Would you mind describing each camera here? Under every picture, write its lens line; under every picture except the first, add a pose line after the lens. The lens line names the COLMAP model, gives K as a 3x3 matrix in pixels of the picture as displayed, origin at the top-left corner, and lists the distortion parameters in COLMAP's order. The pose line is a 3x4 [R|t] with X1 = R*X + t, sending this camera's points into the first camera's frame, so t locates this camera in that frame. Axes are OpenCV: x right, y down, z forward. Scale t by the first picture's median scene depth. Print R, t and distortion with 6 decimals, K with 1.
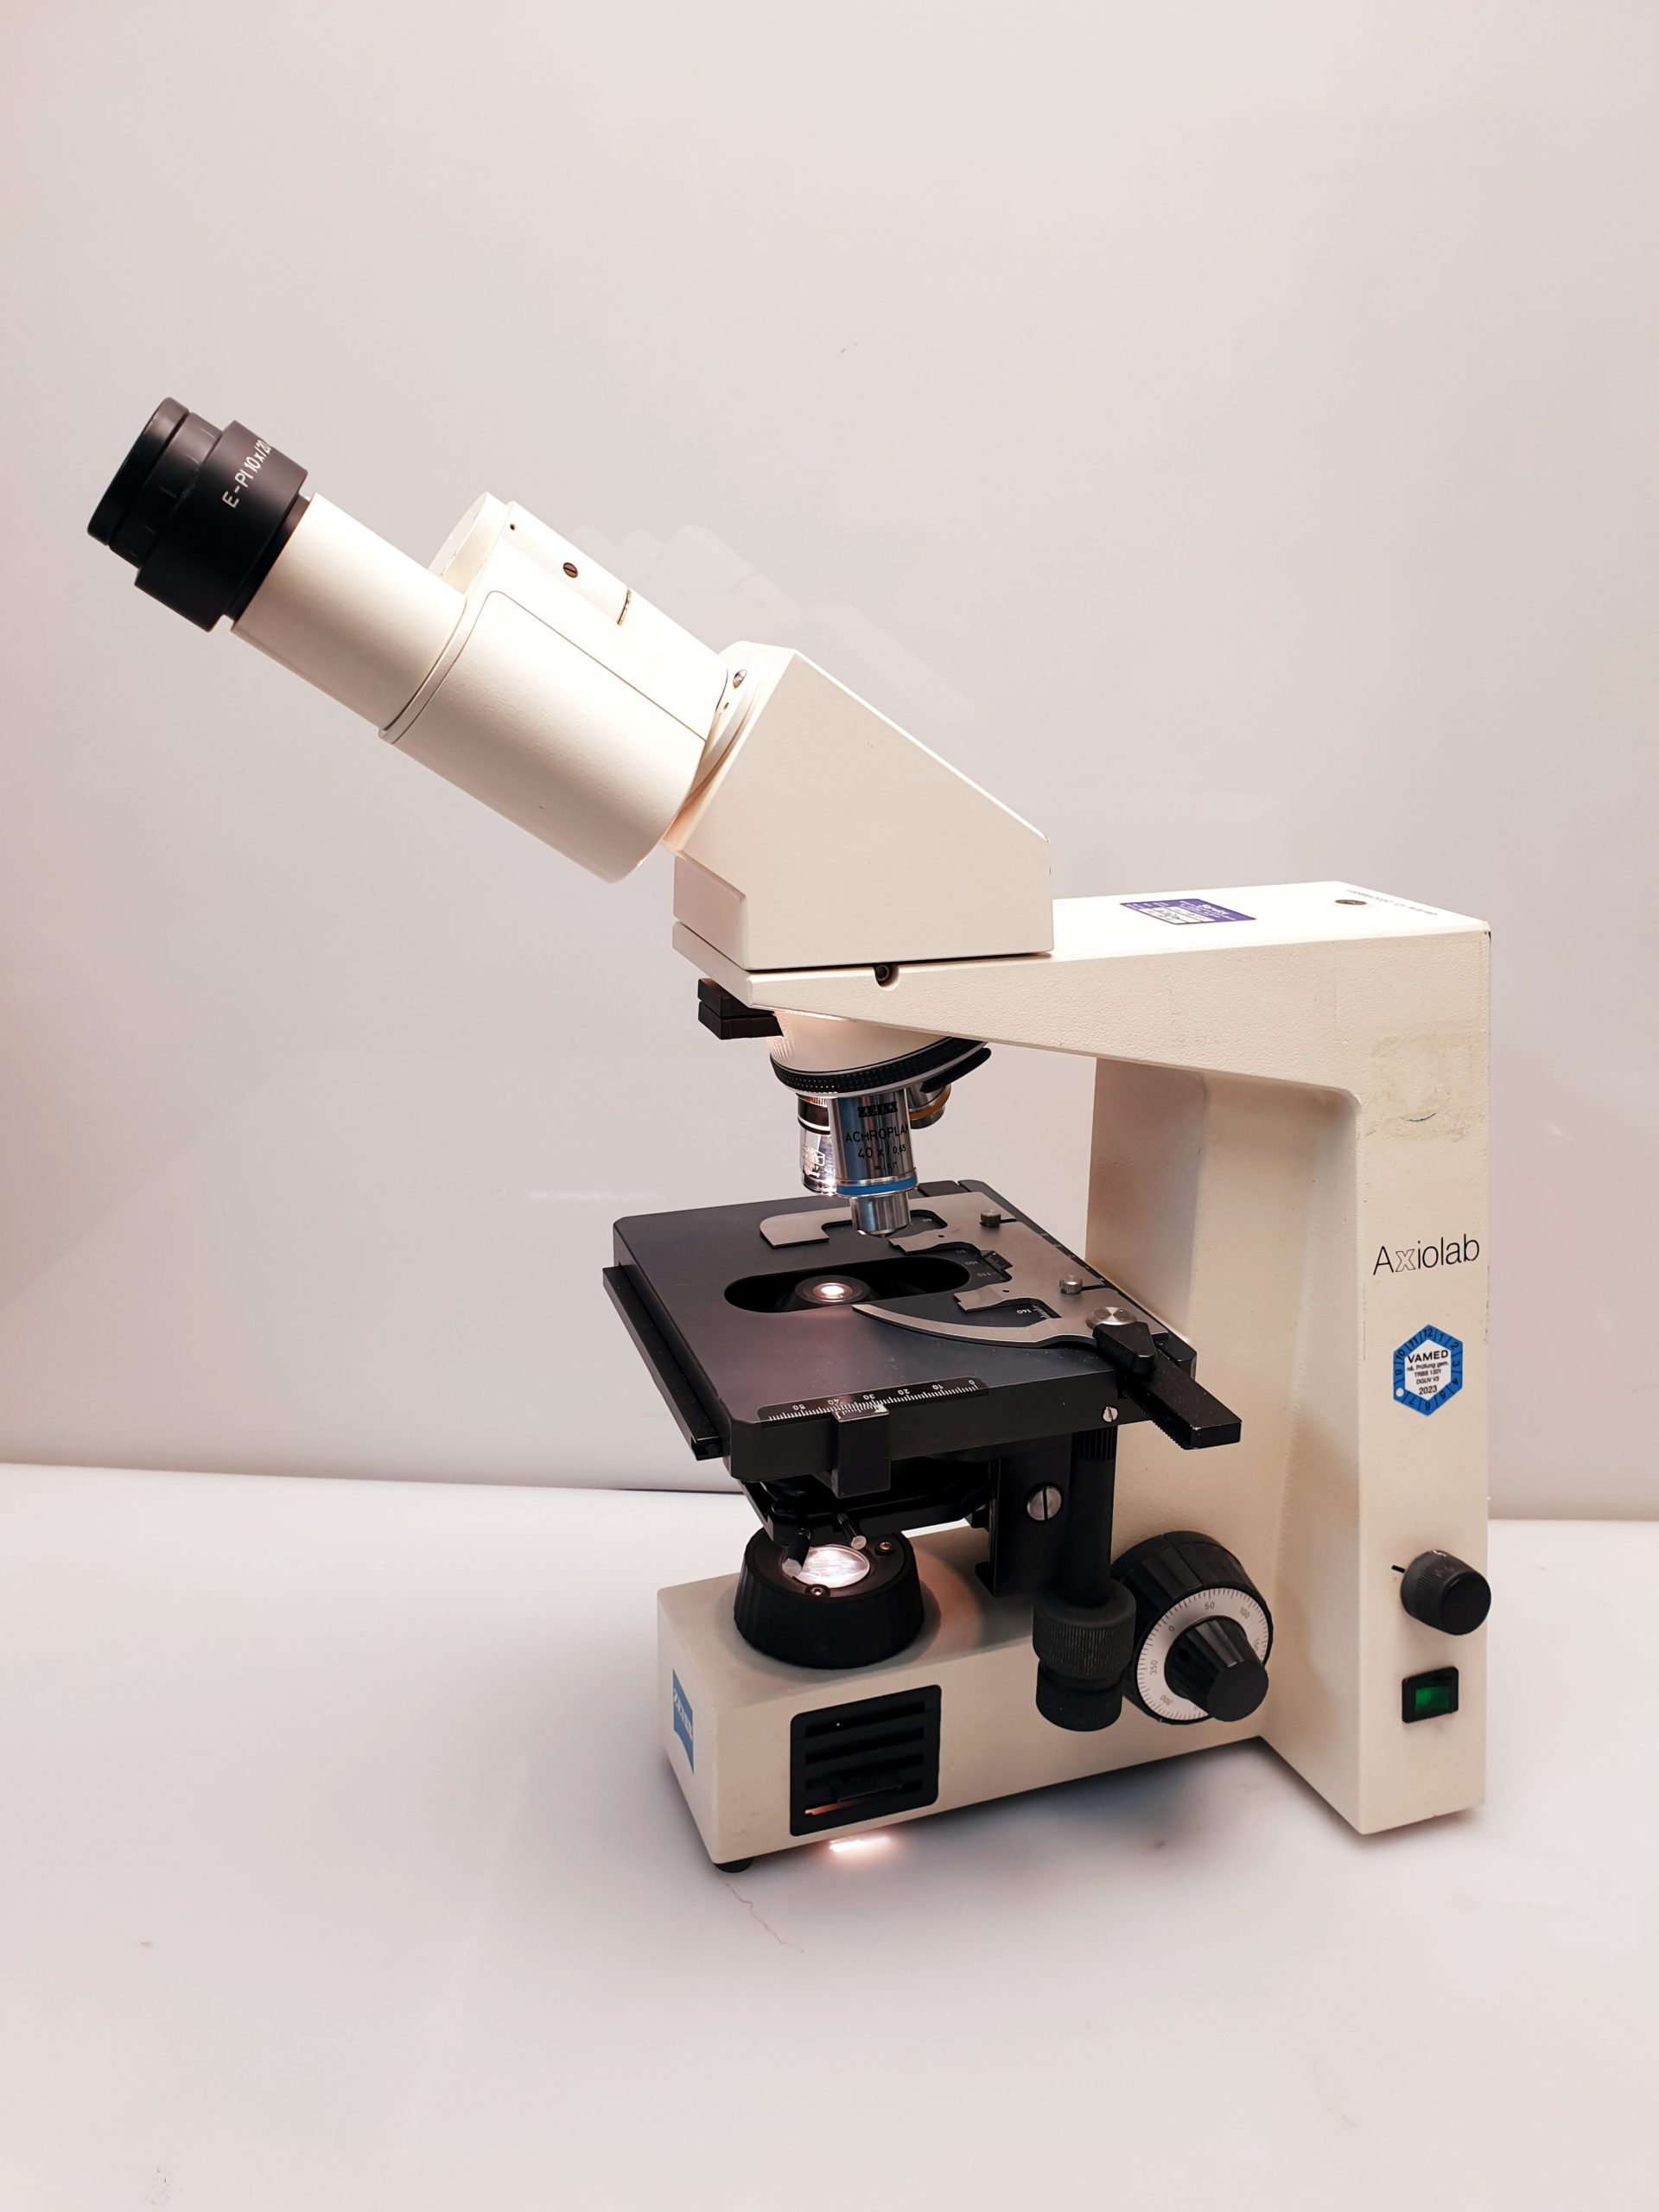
lens RADIAL K [[1755.2, 0, 839.4], [0, 1755.2, 1094.7], [0, 0, 1]] dist [-0.014548, -0.005166]
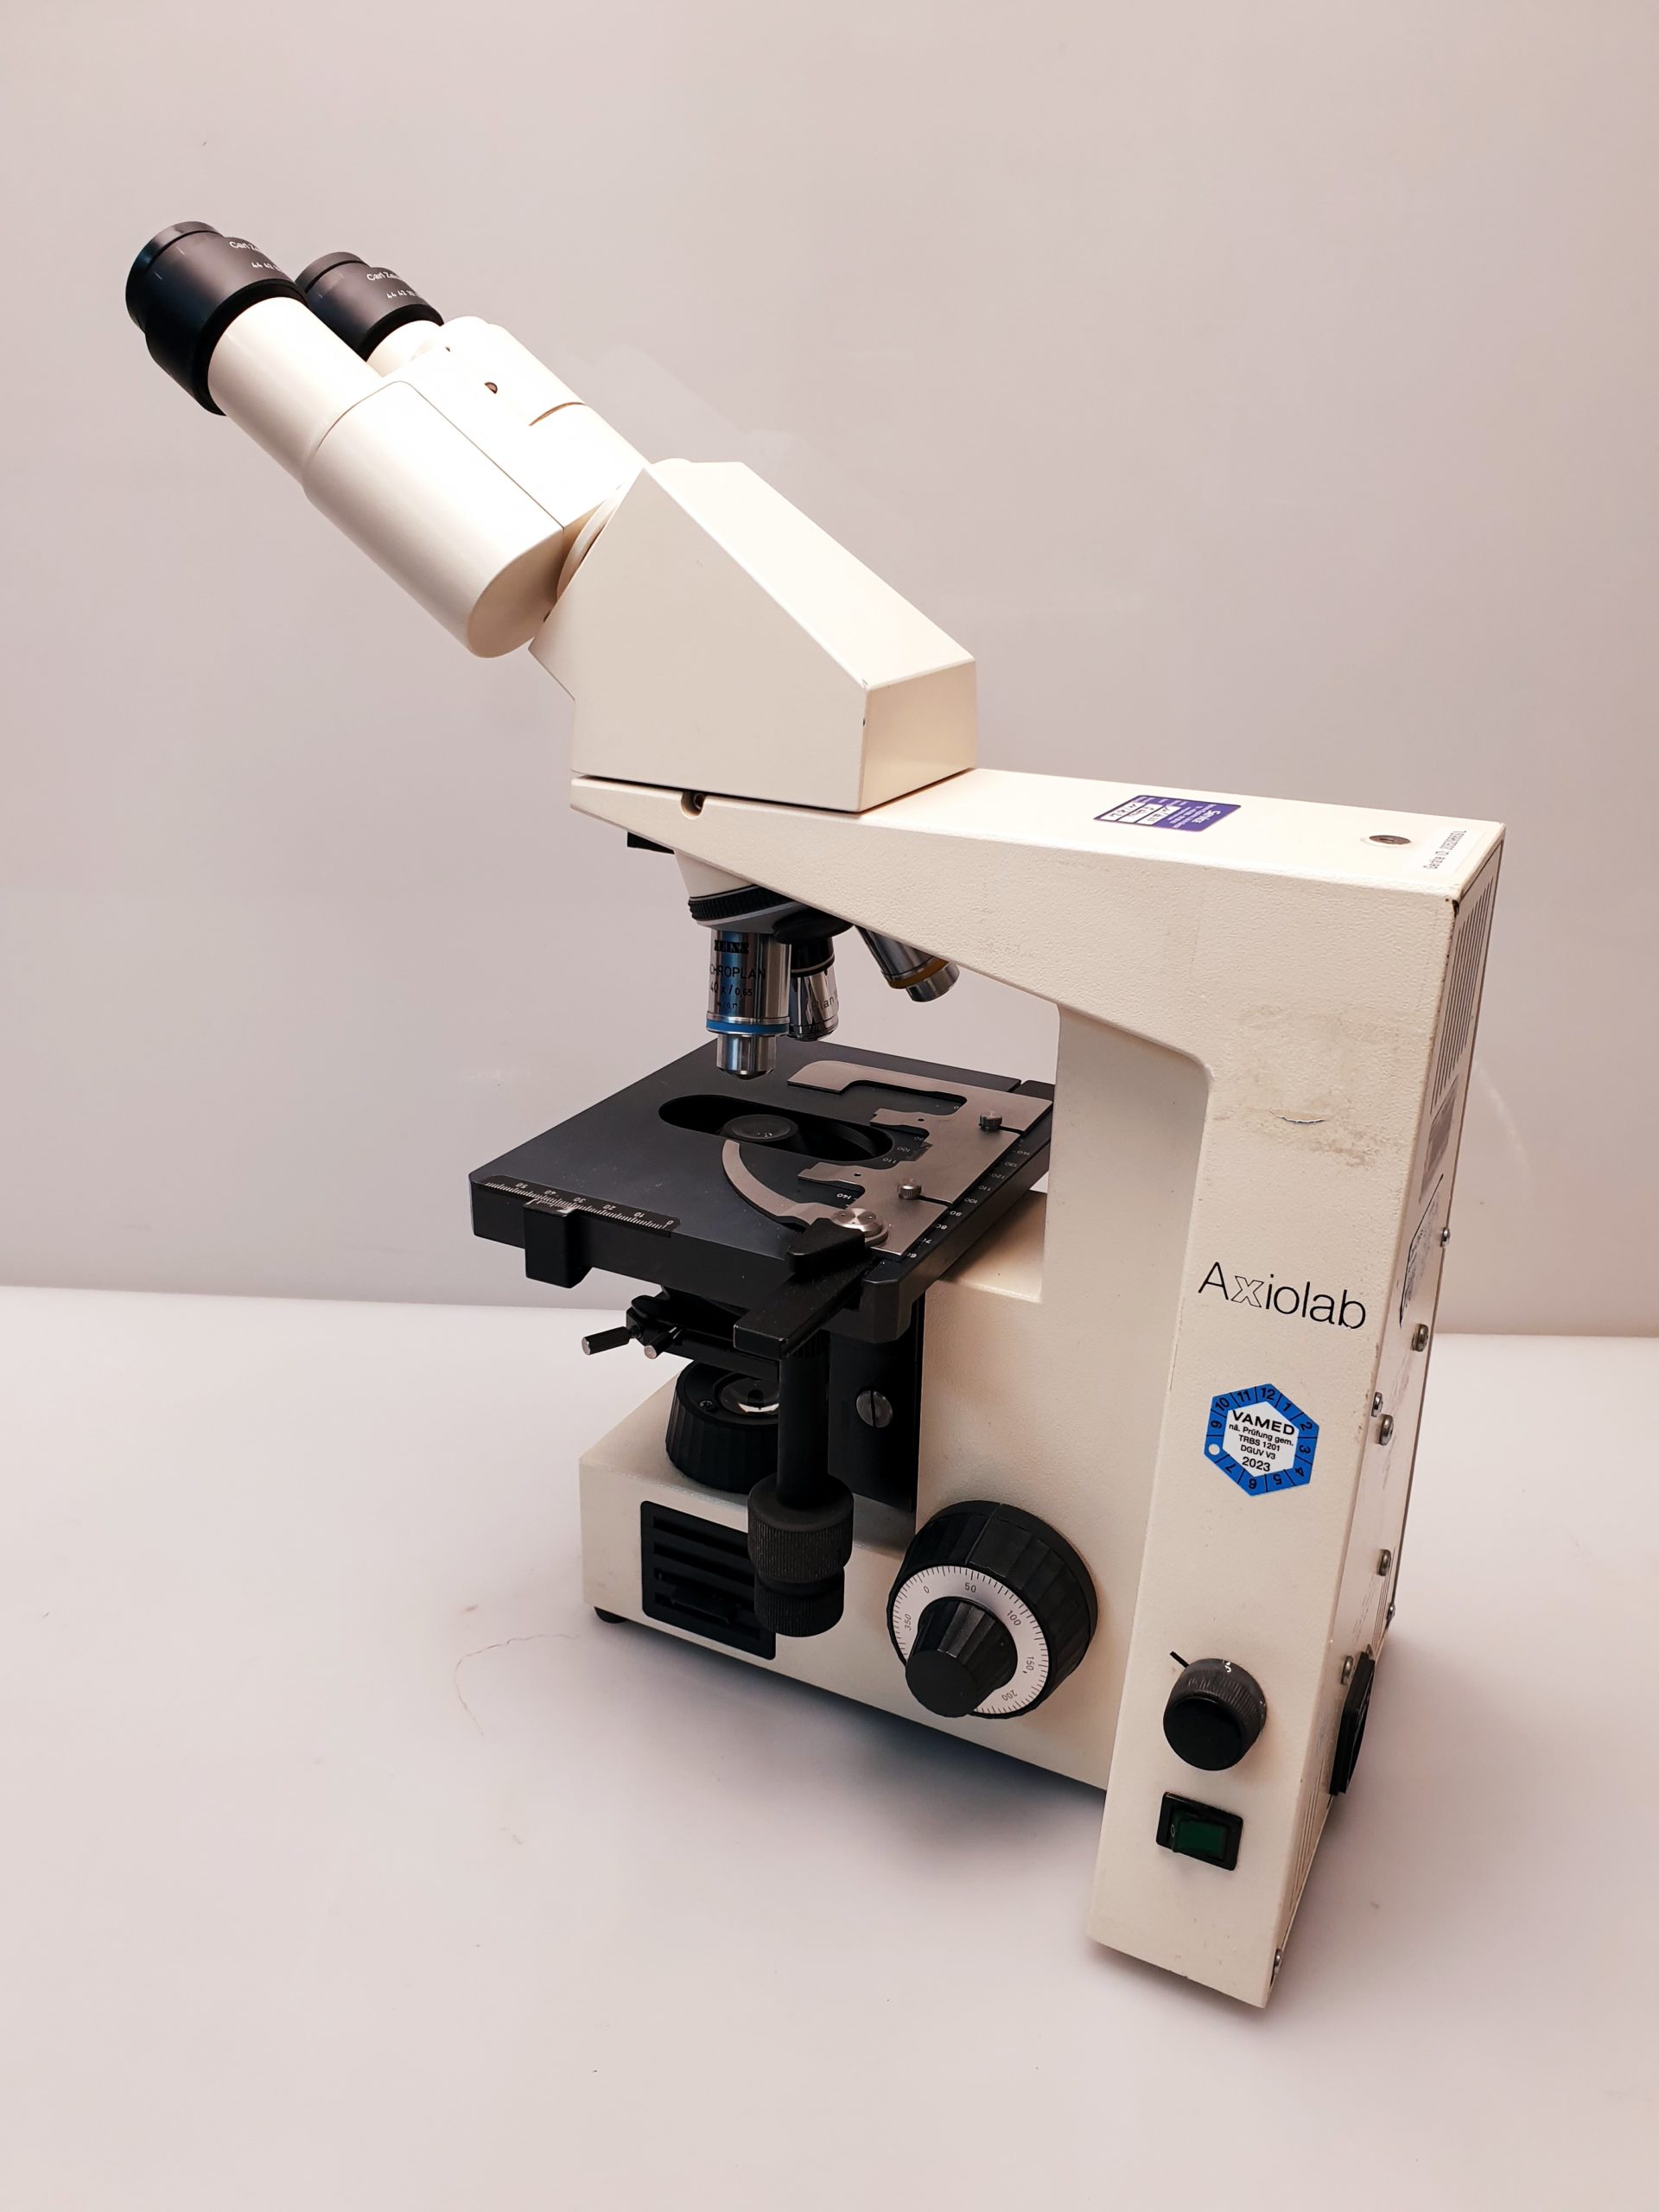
lens RADIAL K [[1755.2, 0, 836.8], [0, 1755.2, 1112.1], [0, 0, 1]] dist [-0.014548, -0.005166]
pose [[0.692318, 0.269549, -0.669357, 0.698653], [-0.223045, 0.962123, 0.156749, -0.064800], [0.686255, 0.040777, 0.726217, 0.299942]]
